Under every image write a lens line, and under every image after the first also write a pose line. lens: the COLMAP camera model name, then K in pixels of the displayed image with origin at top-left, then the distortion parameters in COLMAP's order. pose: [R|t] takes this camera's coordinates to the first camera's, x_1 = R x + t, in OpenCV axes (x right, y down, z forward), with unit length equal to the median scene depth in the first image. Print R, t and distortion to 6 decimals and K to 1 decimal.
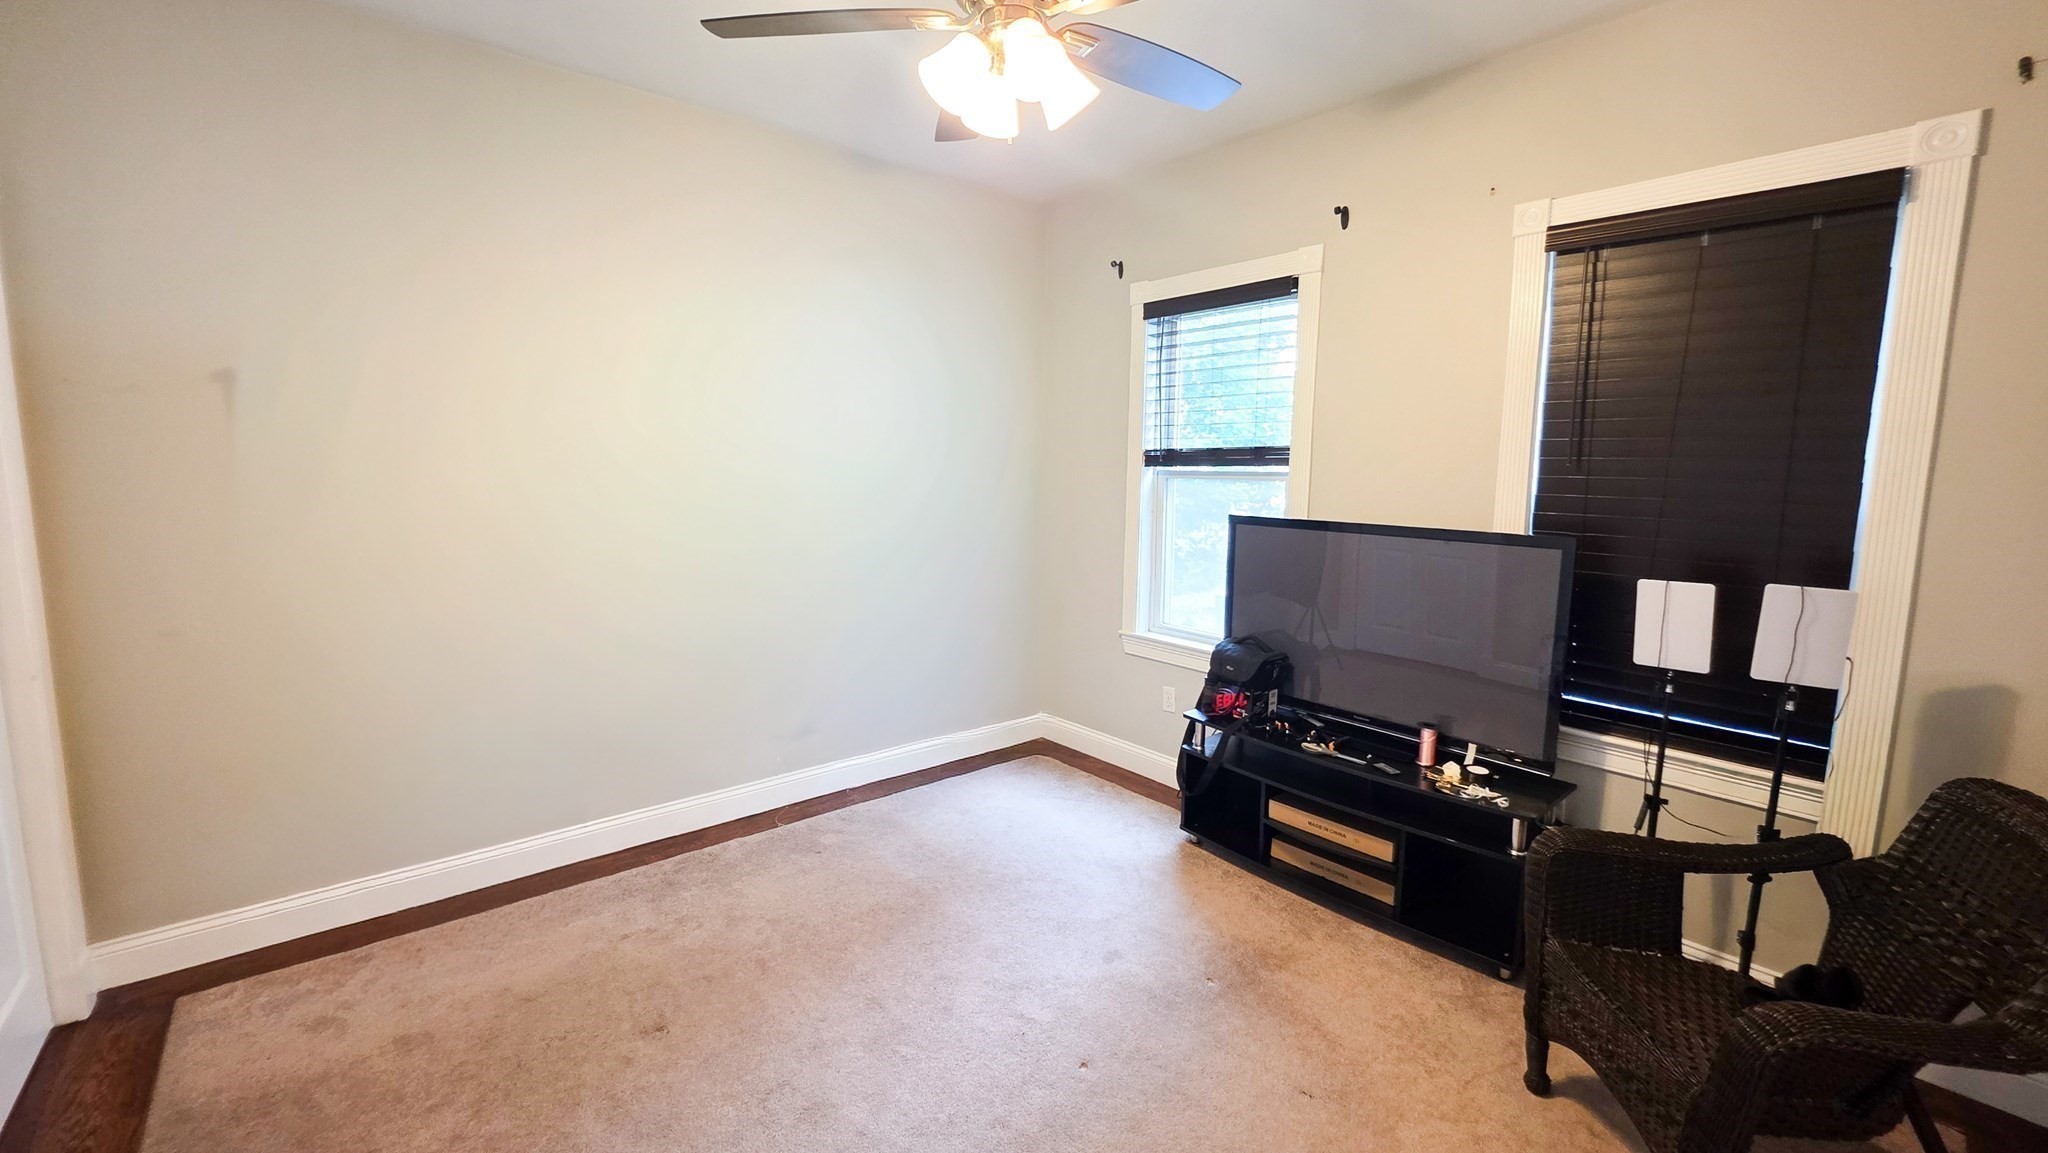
lens RADIAL K [[818.1, 0, 1027.2], [0, 818.1, 573.0], [0, 0, 1]] dist [0.000822, -0.000916]
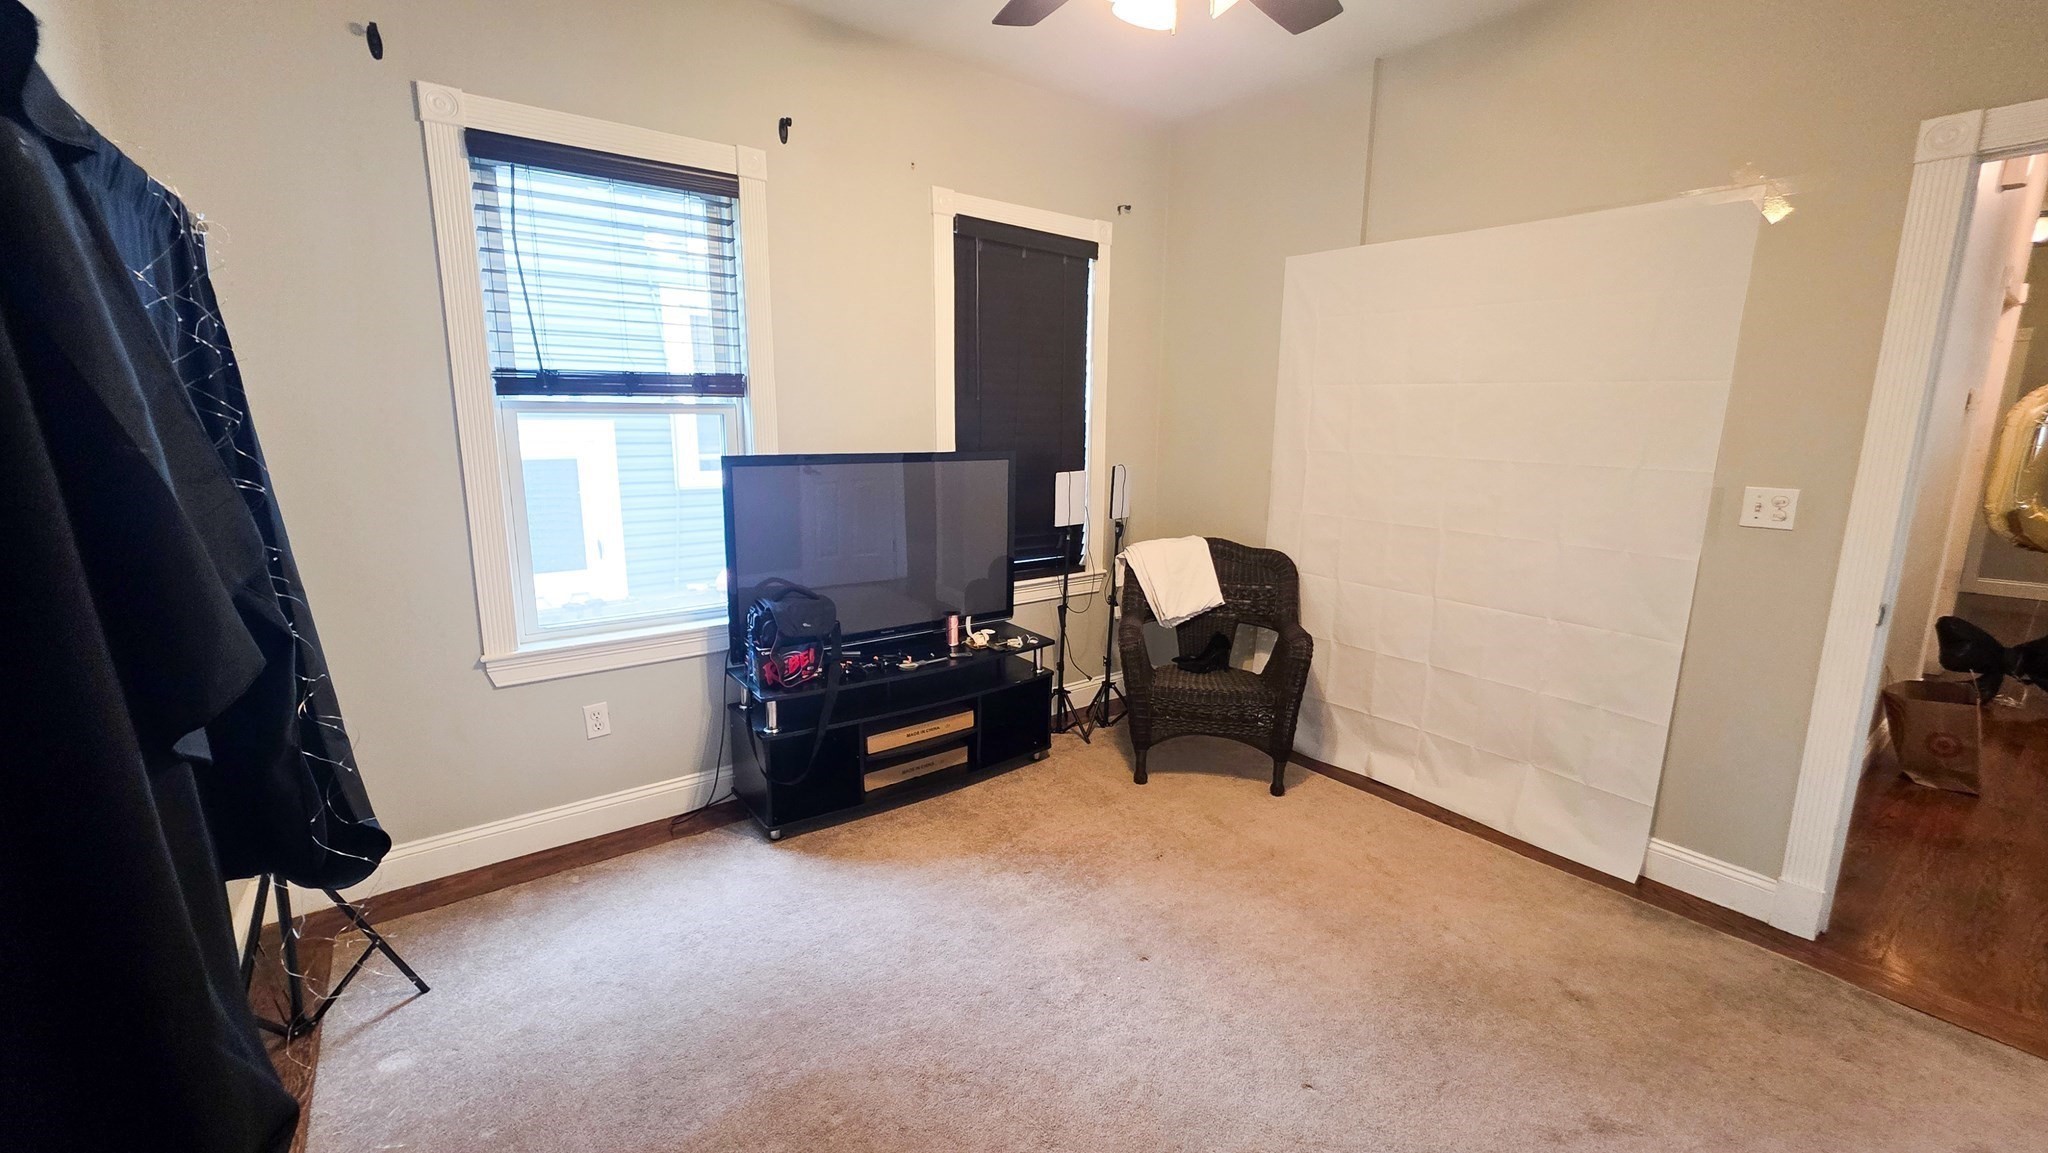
lens RADIAL K [[818.1, 0, 1026.1], [0, 818.1, 570.0], [0, 0, 1]] dist [0.000822, -0.000916]
pose [[0.071090, -0.203121, 0.976569, -0.644009], [0.116719, 0.974015, 0.194093, -0.096153], [-0.990617, 0.100186, 0.092950, 0.717854]]
